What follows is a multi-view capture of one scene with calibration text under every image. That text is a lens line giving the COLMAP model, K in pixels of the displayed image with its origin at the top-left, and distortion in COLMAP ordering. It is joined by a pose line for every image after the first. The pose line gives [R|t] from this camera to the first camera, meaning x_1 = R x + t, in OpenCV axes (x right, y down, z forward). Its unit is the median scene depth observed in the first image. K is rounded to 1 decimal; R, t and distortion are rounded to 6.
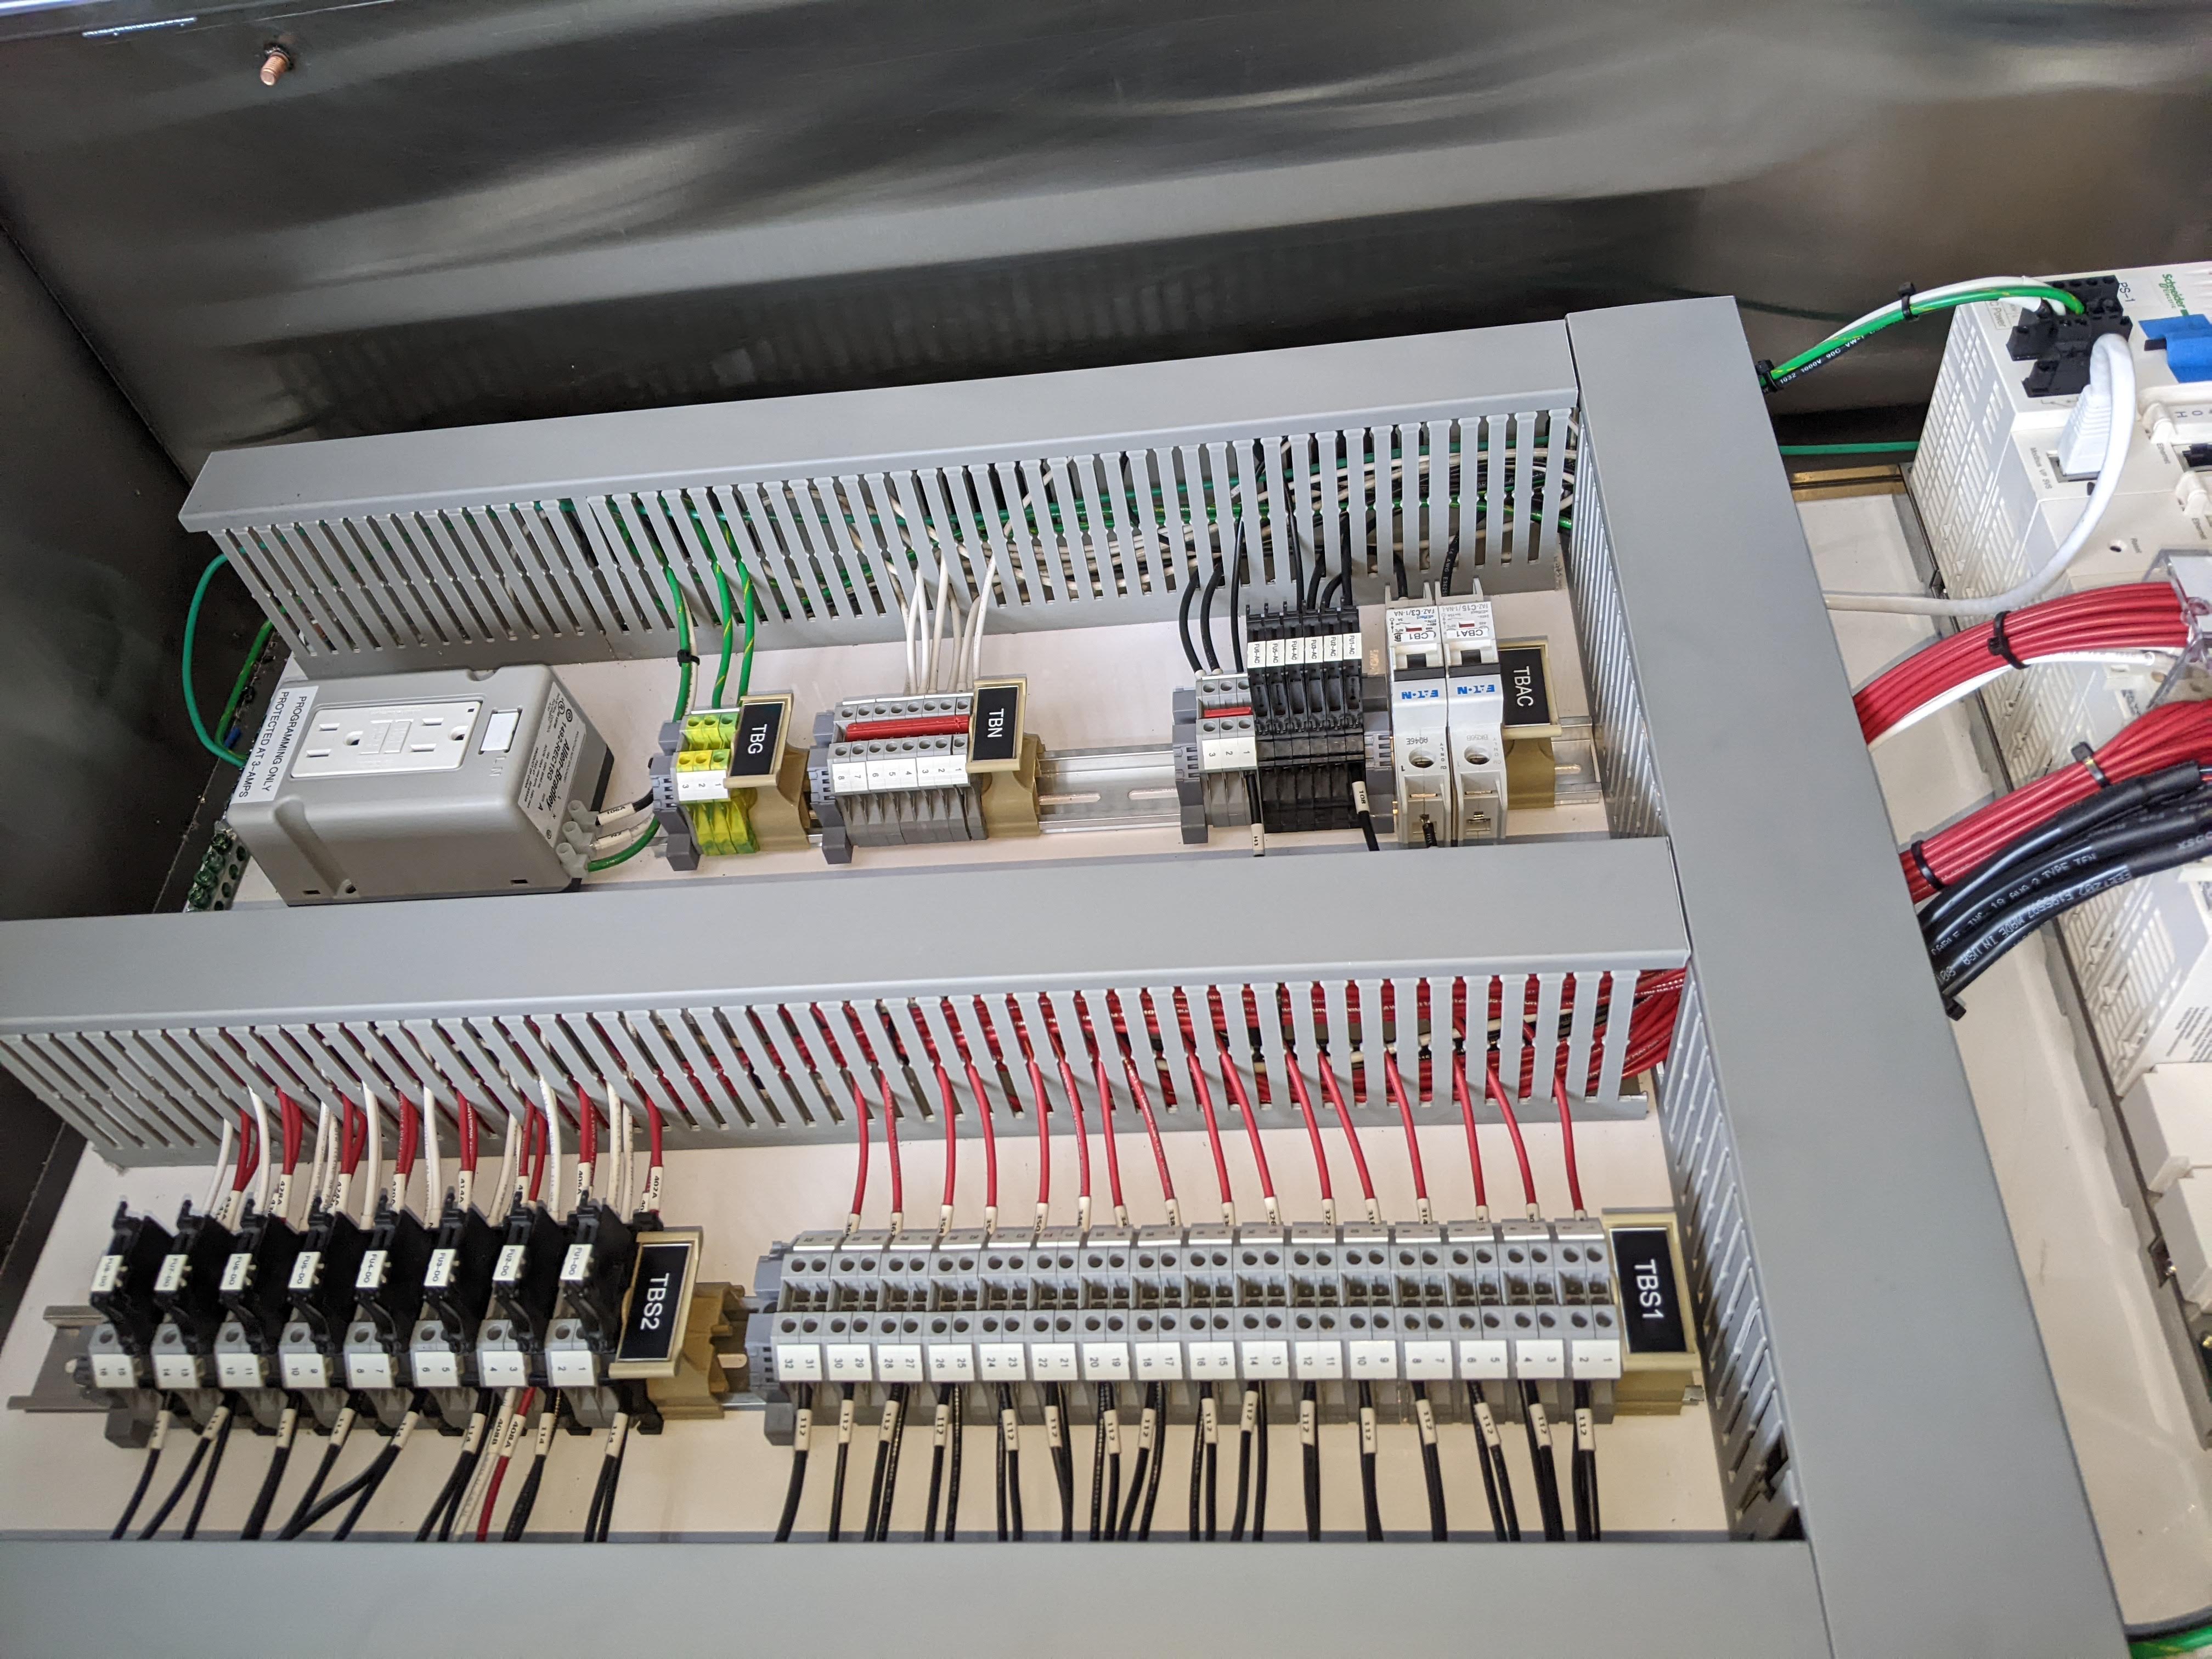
lens RADIAL K [[1784.8, 0, 1106.0], [0, 1784.8, 829.5], [0, 0, 1]] dist [0.050950, -0.177007]
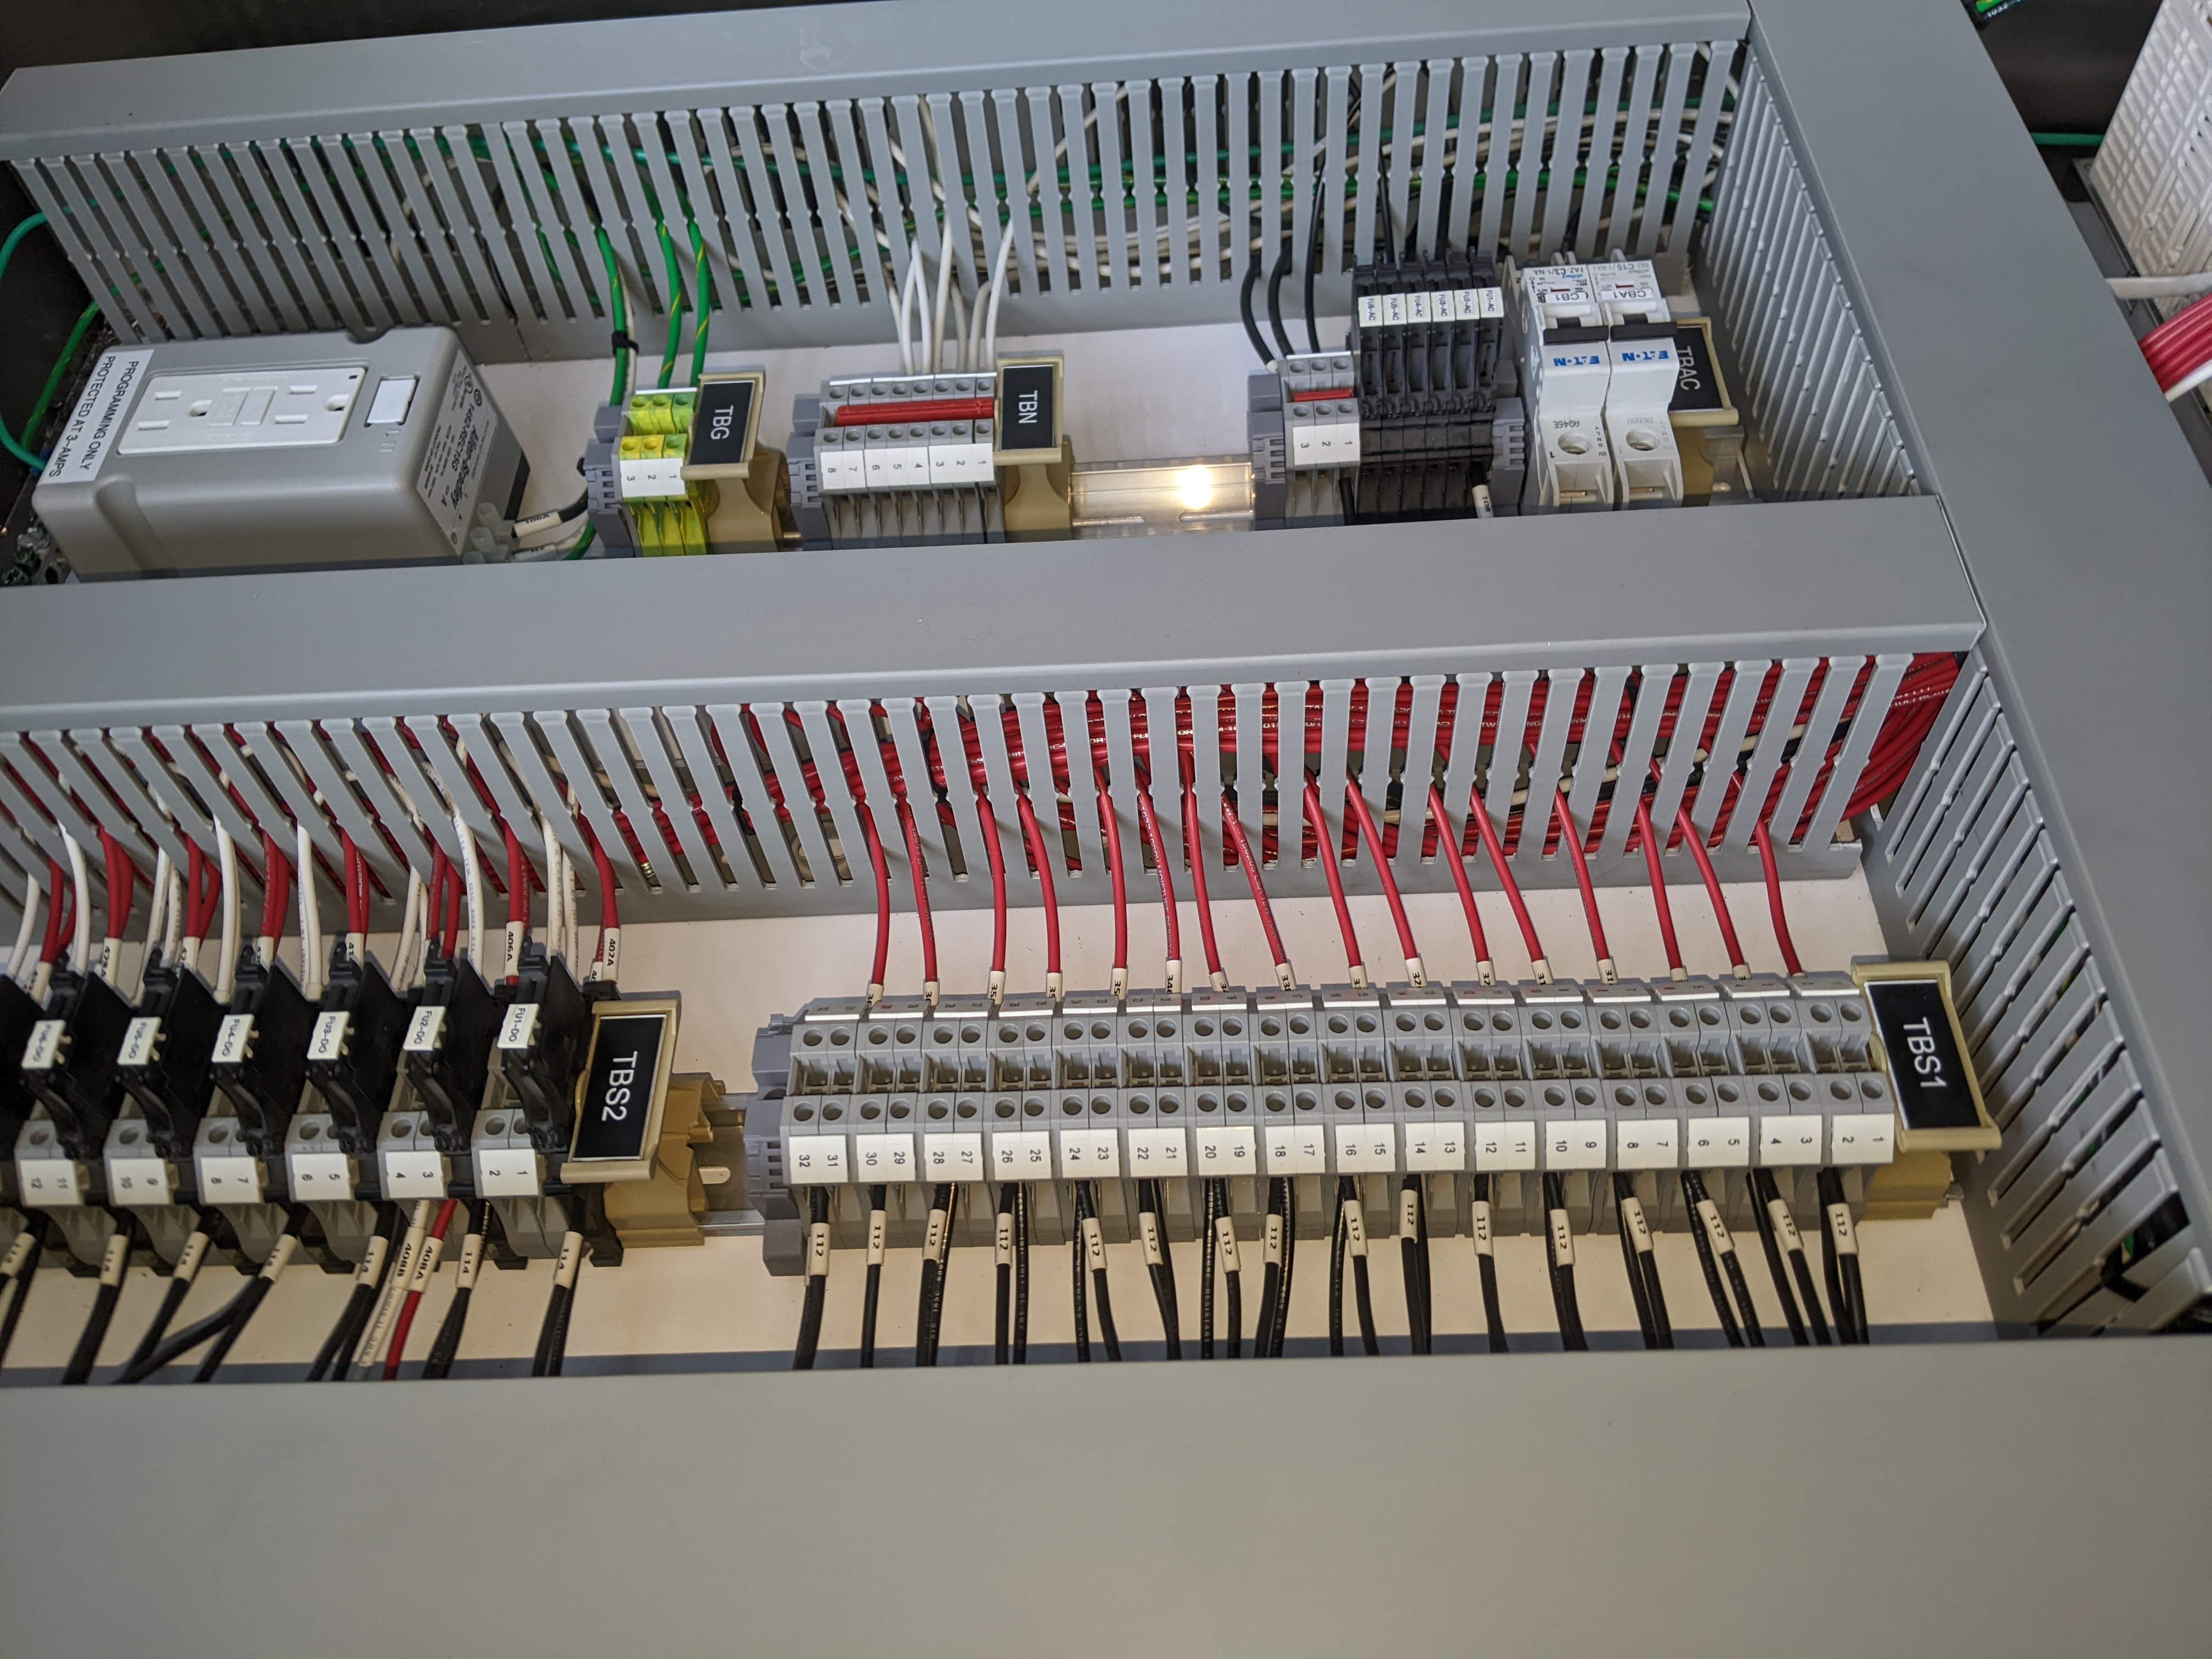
lens RADIAL K [[1765.0, 0, 1104.8], [0, 1765.0, 879.8], [0, 0, 1]] dist [0.030208, -0.116410]
pose [[0.996177, 0.012623, 0.086437, -0.108200], [-0.016760, 0.998740, 0.047302, 0.131692], [-0.085731, -0.048570, 0.995134, 0.230500]]
